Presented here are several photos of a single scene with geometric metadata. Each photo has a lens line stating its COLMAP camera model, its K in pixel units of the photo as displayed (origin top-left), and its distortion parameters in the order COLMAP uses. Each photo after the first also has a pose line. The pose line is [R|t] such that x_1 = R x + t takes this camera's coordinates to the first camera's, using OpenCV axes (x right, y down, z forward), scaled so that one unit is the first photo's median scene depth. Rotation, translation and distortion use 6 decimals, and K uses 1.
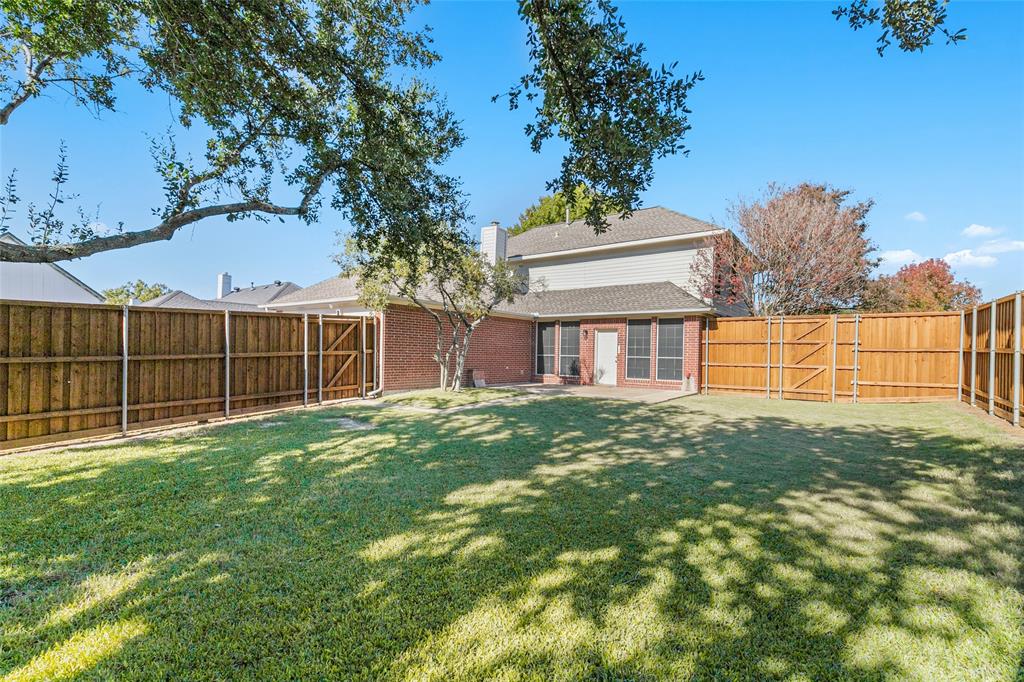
lens RADIAL K [[463.6, 0, 512.6], [0, 463.6, 349.1], [0, 0, 1]] dist [0.006828, 0.000074]
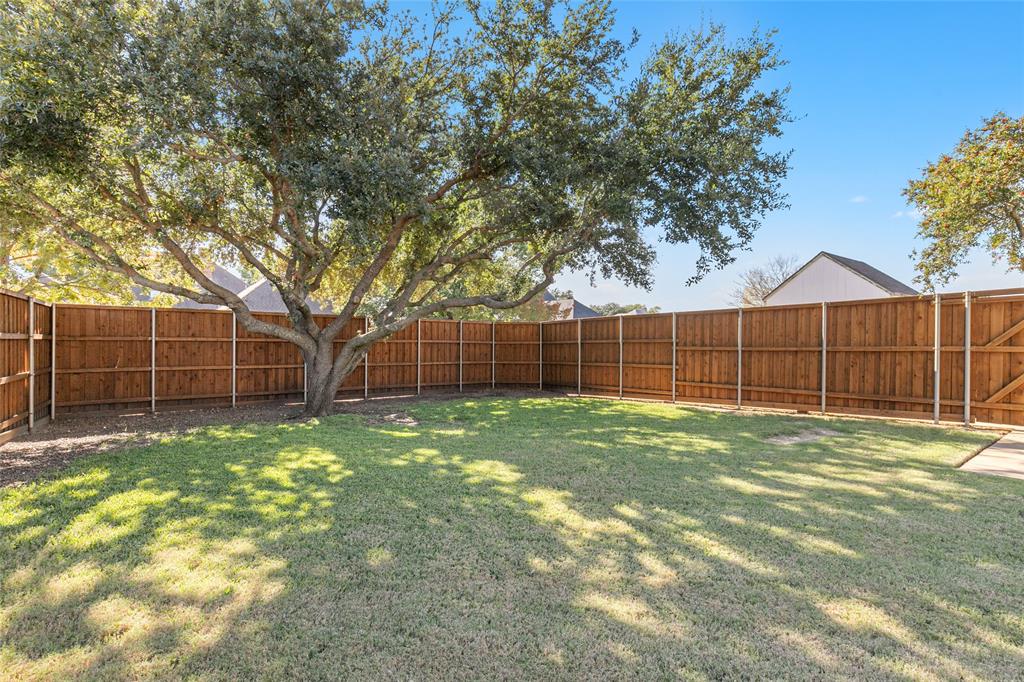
lens RADIAL K [[463.6, 0, 512.6], [0, 463.6, 349.1], [0, 0, 1]] dist [0.006828, 0.000074]
pose [[-0.290447, 0.023752, -0.956596, 1.095717], [0.001536, 0.999702, 0.024356, -0.022158], [0.956890, 0.005605, -0.290396, 1.469250]]
